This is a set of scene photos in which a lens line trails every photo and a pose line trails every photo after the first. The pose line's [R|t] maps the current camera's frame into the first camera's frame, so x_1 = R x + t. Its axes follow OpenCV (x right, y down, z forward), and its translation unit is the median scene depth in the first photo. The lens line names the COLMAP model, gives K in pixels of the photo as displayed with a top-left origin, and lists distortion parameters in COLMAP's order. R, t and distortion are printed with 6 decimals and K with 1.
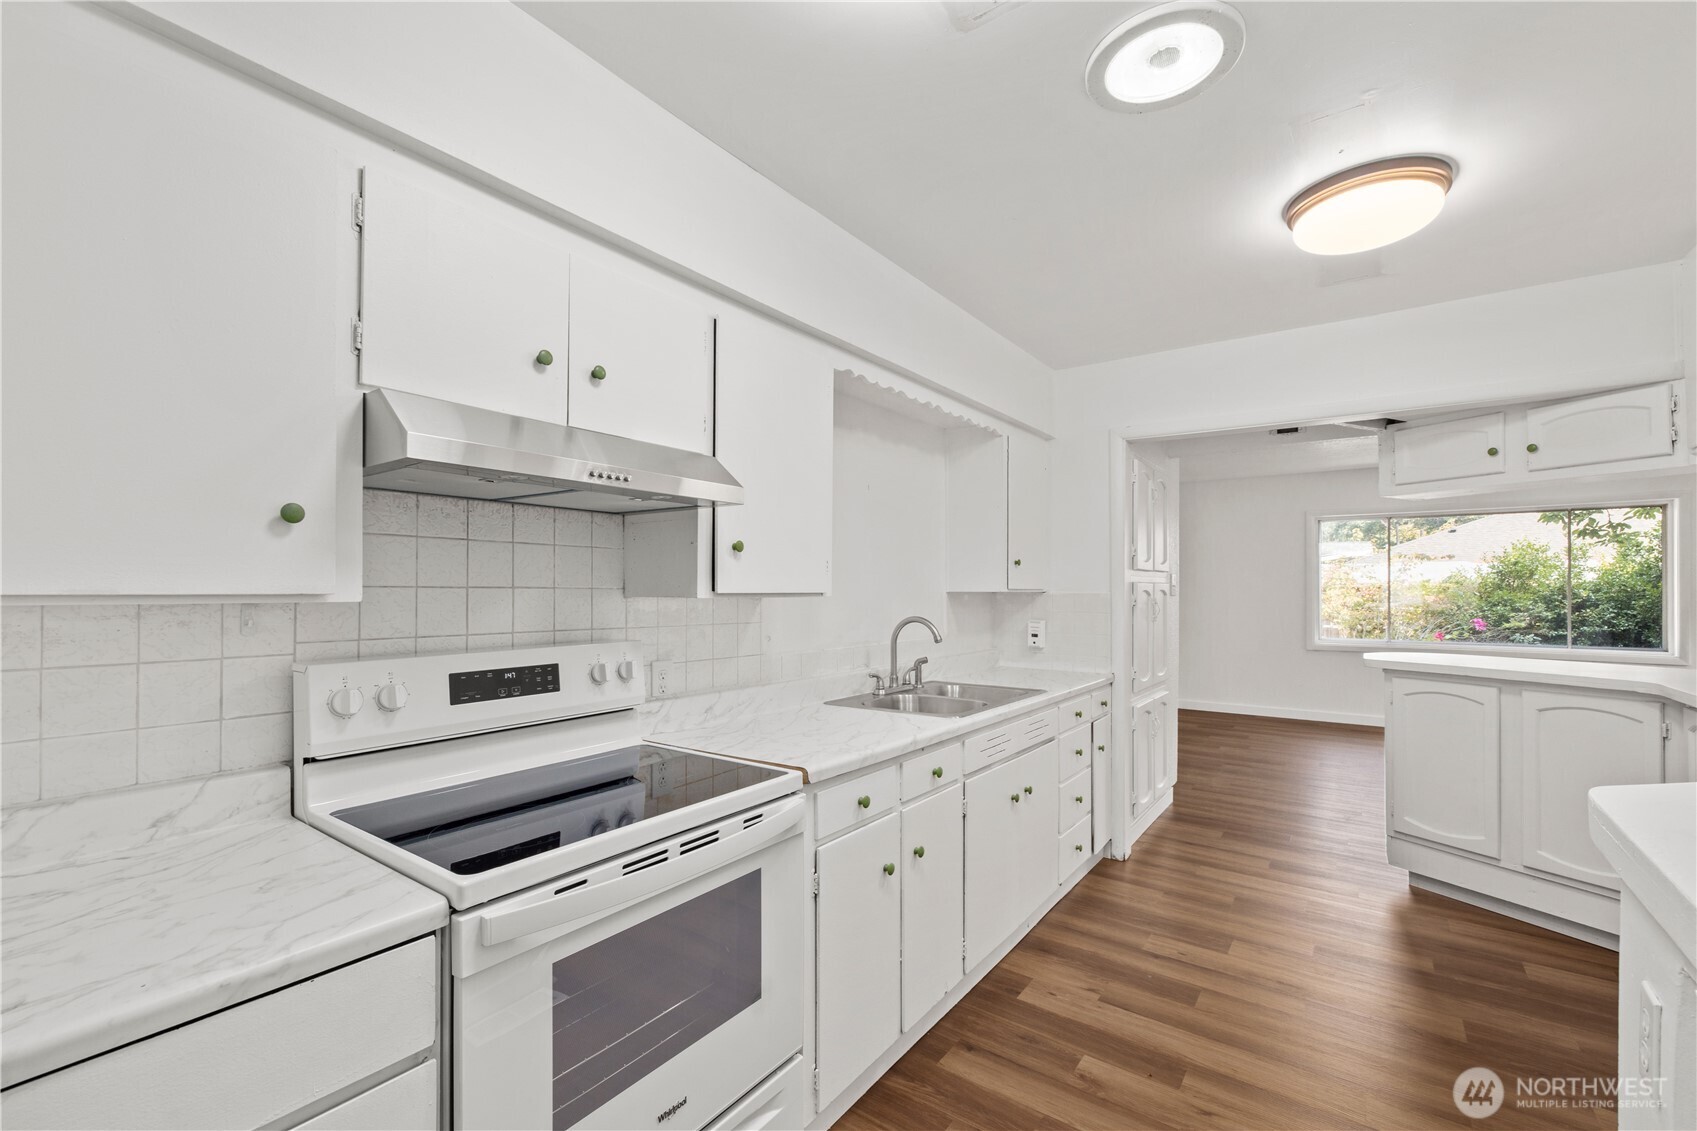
lens RADIAL K [[735.3, 0, 837.6], [0, 735.3, 583.3], [0, 0, 1]] dist [0.004929, -0.000200]
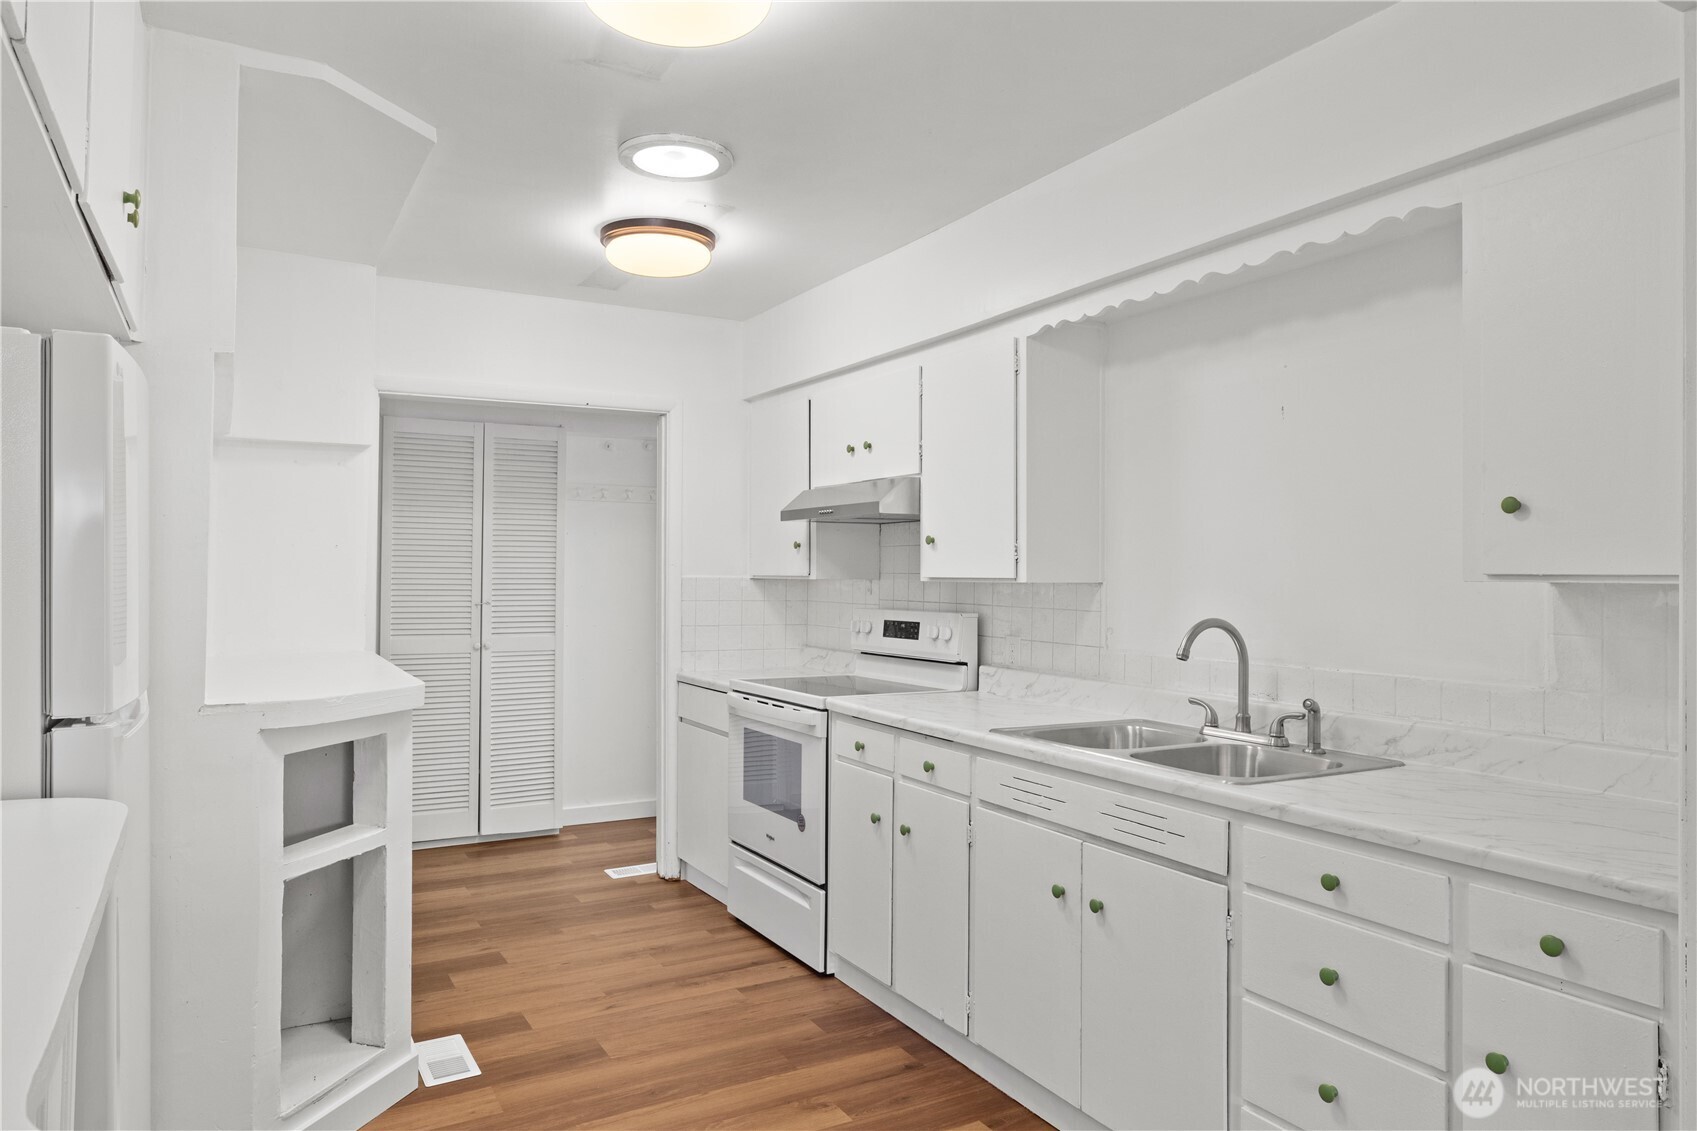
lens RADIAL K [[1083.0, 0, 838.3], [0, 1083.0, 562.8], [0, 0, 1]] dist [0.006842, -0.000115]
pose [[-0.413560, -0.017129, -0.910316, 1.432696], [-0.002655, 0.999841, -0.017608, 0.019940], [0.910473, -0.004865, -0.413540, 1.447981]]
